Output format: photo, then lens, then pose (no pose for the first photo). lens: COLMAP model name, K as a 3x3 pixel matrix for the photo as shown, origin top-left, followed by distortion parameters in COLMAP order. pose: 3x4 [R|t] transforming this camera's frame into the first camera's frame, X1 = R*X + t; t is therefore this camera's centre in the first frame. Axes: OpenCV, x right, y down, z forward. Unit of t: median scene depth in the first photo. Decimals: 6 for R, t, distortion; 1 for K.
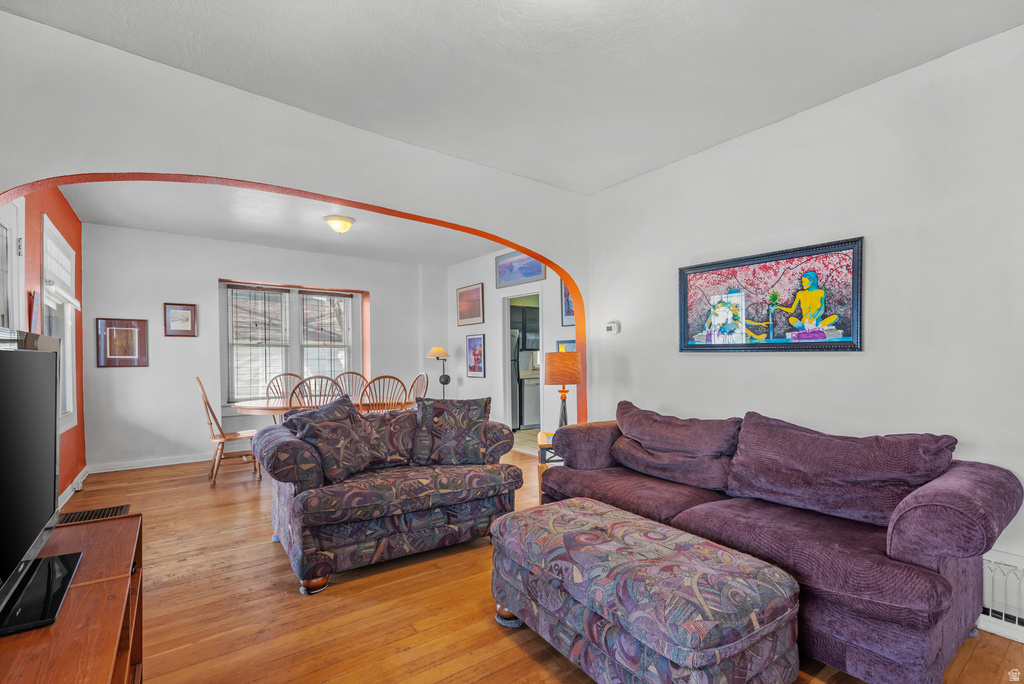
lens RADIAL K [[470.3, 0, 529.9], [0, 470.3, 368.9], [0, 0, 1]] dist [-0.003206, -0.000356]
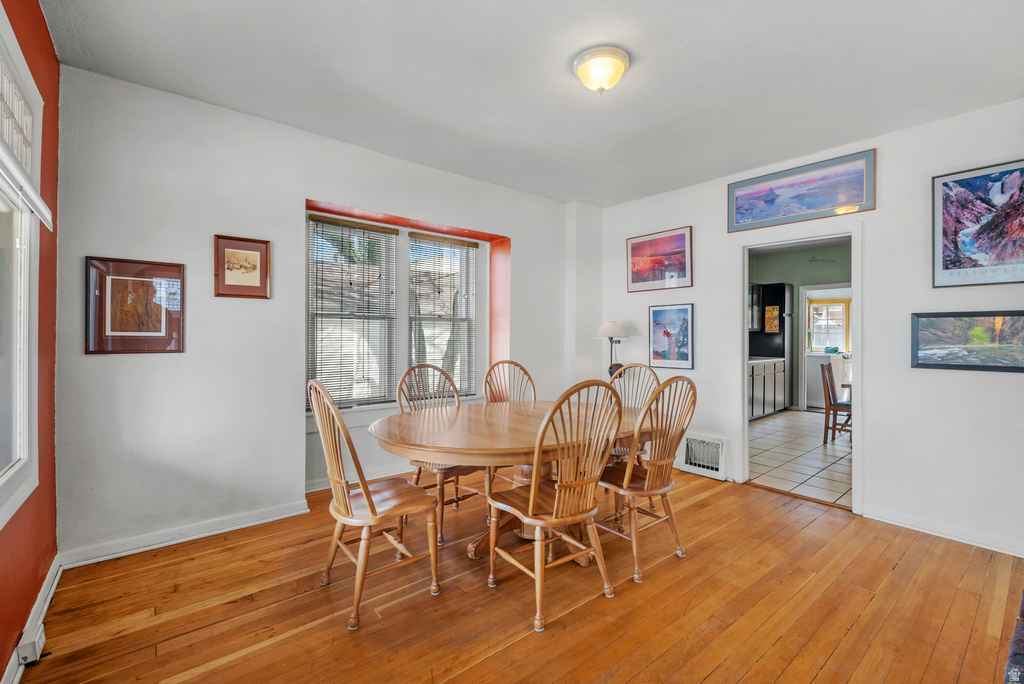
lens RADIAL K [[430.9, 0, 506.2], [0, 430.9, 338.6], [0, 0, 1]] dist [0.000211, -0.000692]
pose [[0.998822, 0.008446, 0.047783, -0.452157], [-0.007673, 0.999837, -0.016329, -0.014419], [-0.047913, 0.015944, 0.998724, 0.473287]]
